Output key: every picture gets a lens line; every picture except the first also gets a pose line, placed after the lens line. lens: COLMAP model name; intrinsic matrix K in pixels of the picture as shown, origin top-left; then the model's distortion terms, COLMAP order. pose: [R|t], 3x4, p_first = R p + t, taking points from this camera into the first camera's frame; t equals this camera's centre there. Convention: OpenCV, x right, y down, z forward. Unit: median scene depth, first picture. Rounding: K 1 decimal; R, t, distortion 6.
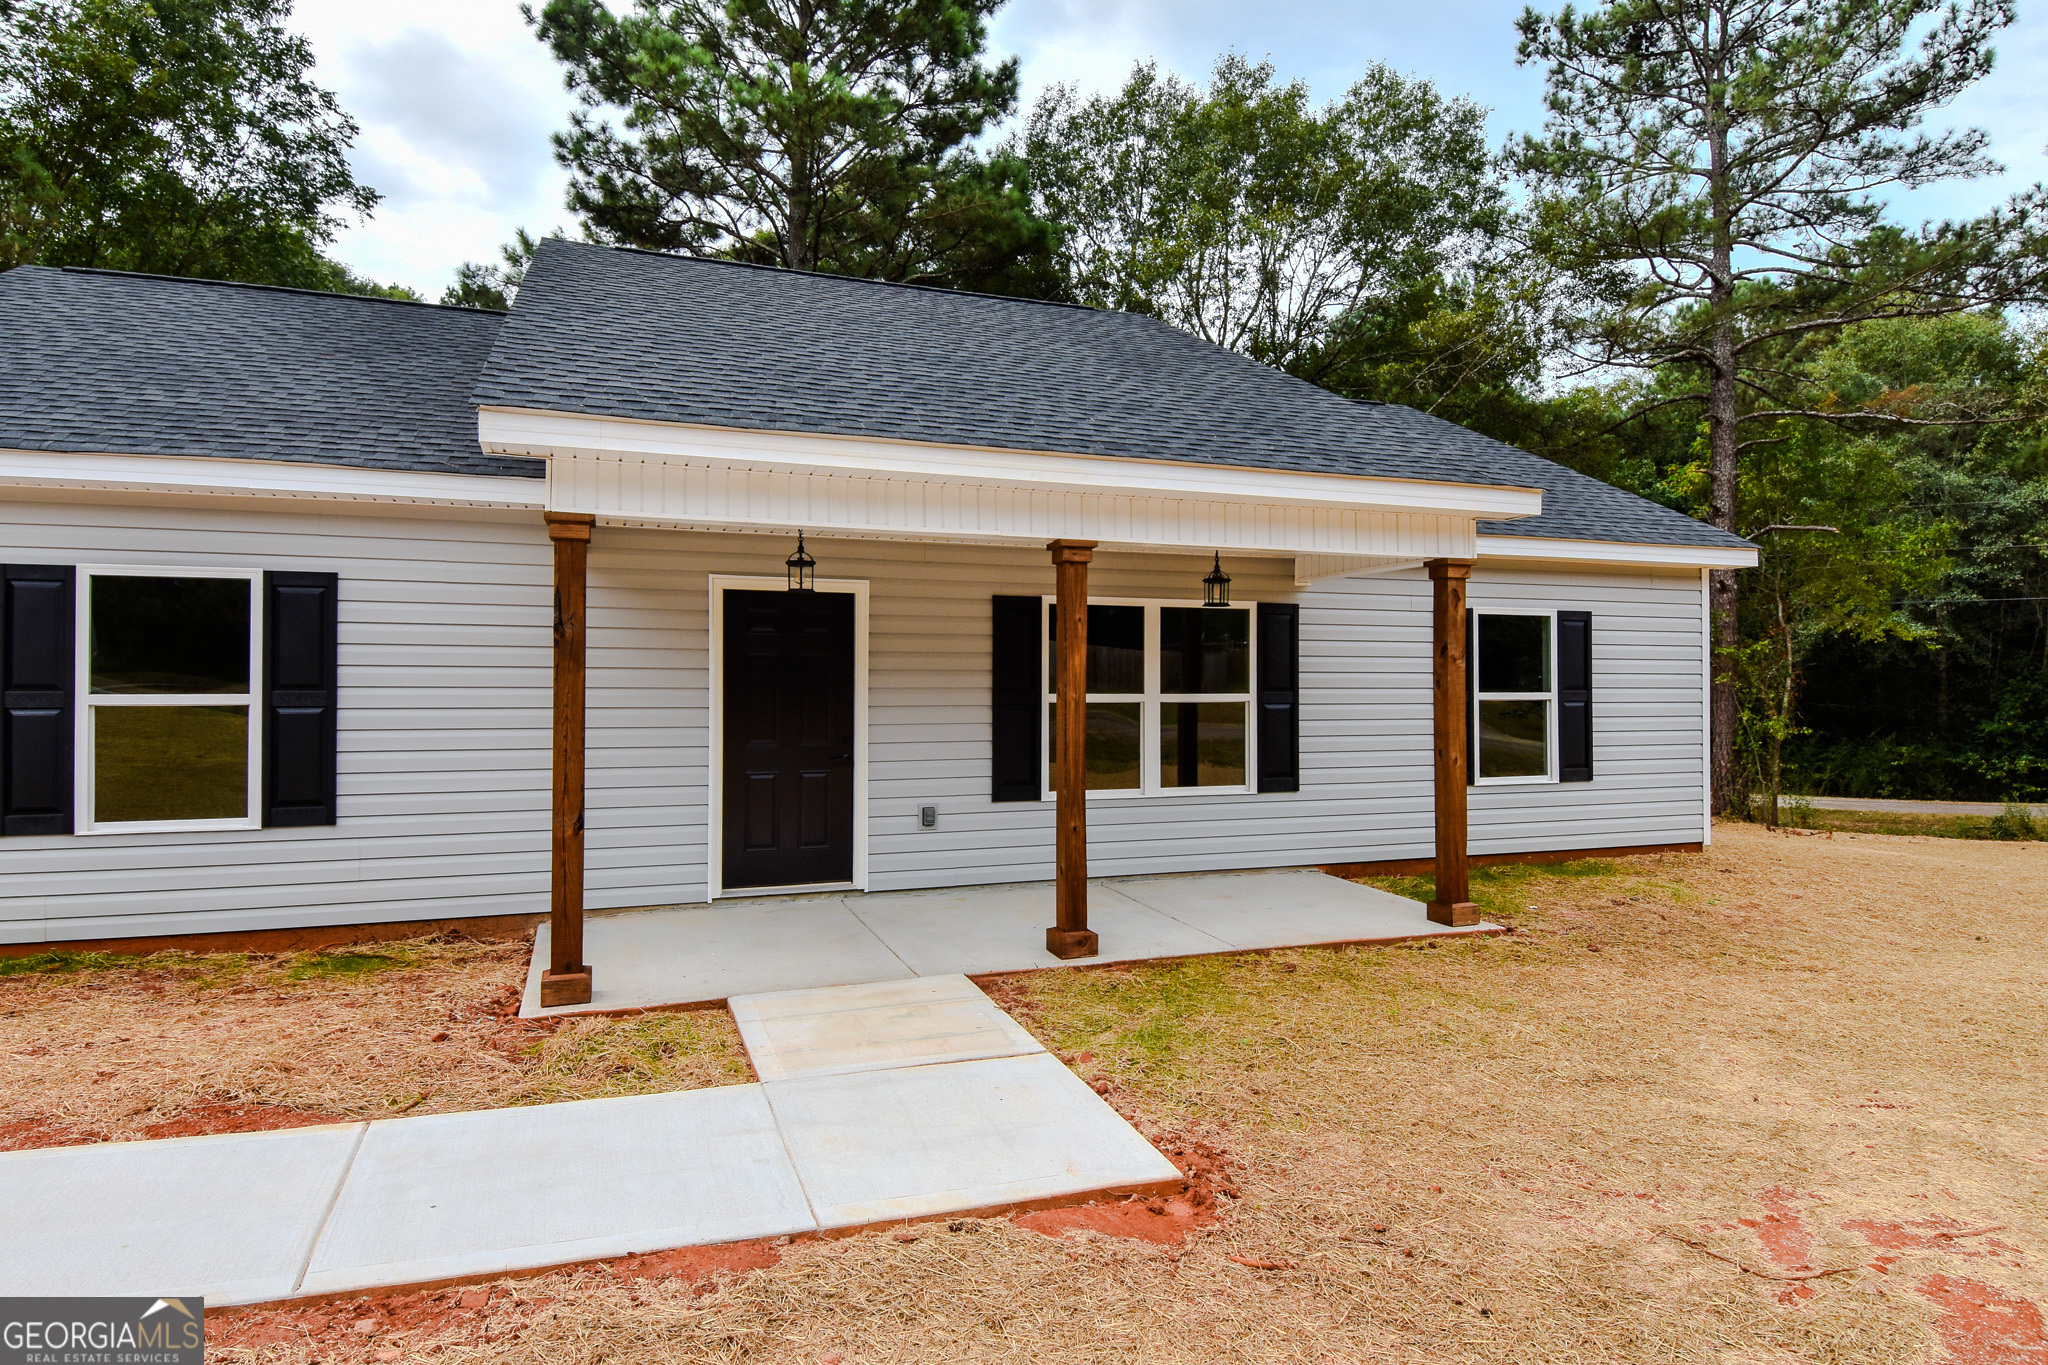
lens RADIAL K [[1126.5, 0, 1021.7], [0, 1126.5, 668.8], [0, 0, 1]] dist [0.051206, -0.057822]
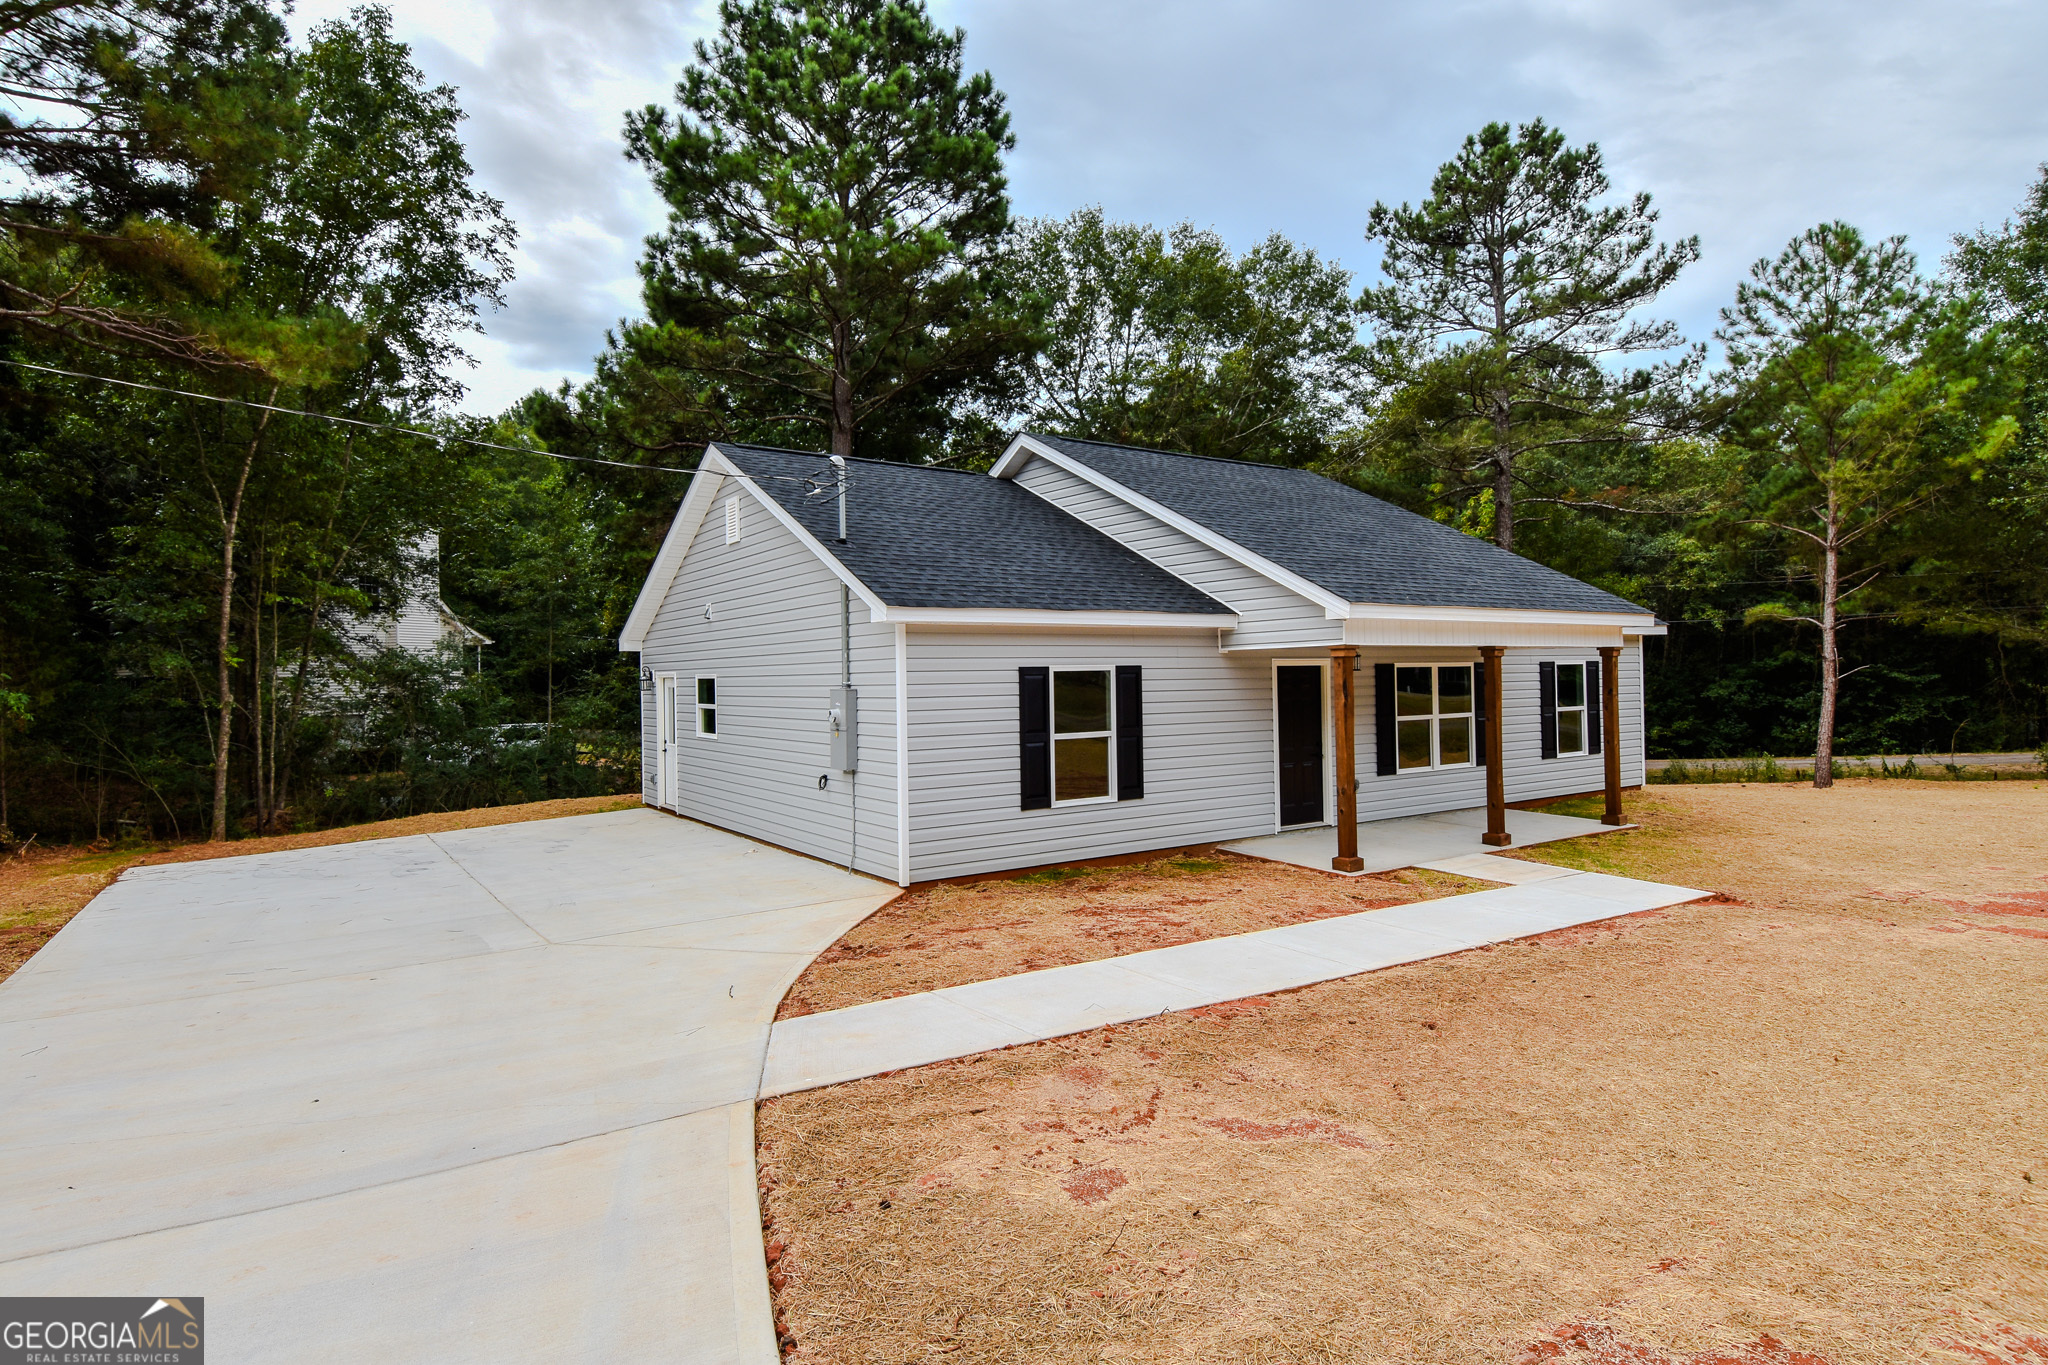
lens RADIAL K [[1061.6, 0, 1019.9], [0, 1061.6, 670.2], [0, 0, 1]] dist [0.054750, -0.059744]
pose [[0.969067, -0.015913, 0.246284, -0.849628], [0.014591, 0.999868, 0.007191, -0.063420], [-0.246366, -0.003375, 0.969171, -0.459978]]
